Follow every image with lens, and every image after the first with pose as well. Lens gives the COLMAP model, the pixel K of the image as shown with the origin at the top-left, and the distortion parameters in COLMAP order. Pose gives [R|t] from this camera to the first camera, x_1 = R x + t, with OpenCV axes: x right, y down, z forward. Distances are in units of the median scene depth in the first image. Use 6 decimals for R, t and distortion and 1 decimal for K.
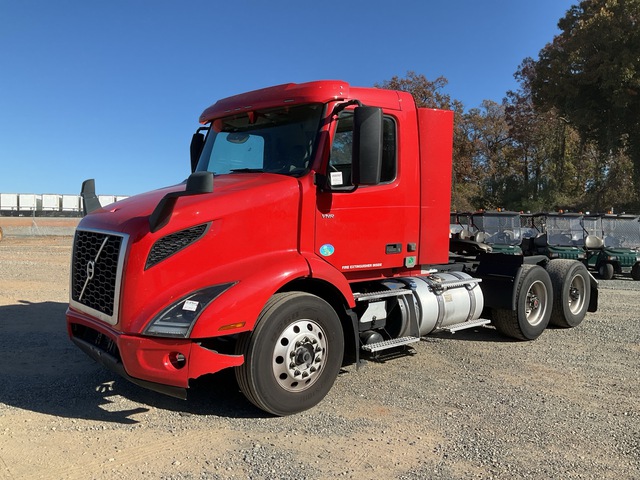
lens RADIAL K [[557.6, 0, 318.1], [0, 557.6, 248.3], [0, 0, 1]] dist [0.060802, -0.076346]
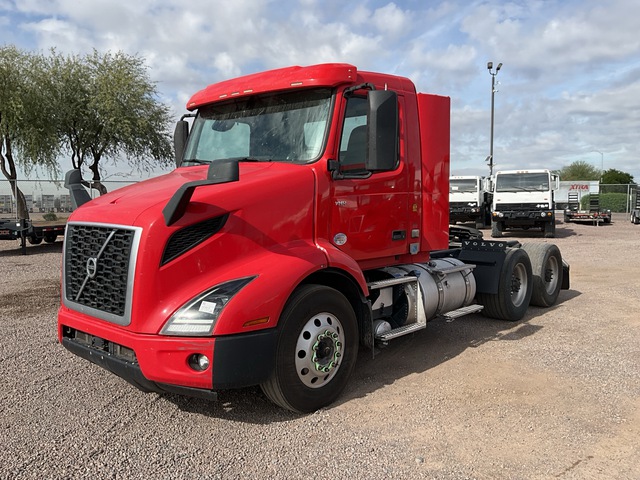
lens RADIAL K [[557.6, 0, 308.1], [0, 557.6, 230.0], [0, 0, 1]] dist [0.060802, -0.076346]
pose [[0.994274, -0.024433, 0.104031, -0.141436], [0.026203, 0.999534, -0.015676, 0.002019], [-0.103600, 0.018312, 0.994451, 0.043074]]
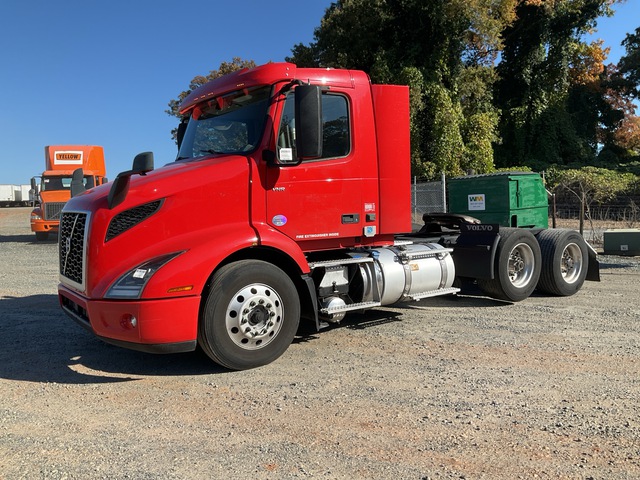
lens RADIAL K [[557.6, 0, 318.1], [0, 557.6, 244.2], [0, 0, 1]] dist [0.060802, -0.076346]
pose [[0.993963, -0.034478, -0.104155, 0.203826], [0.034979, 0.999384, 0.002993, 0.048221], [0.103988, -0.006618, 0.994557, -0.067321]]
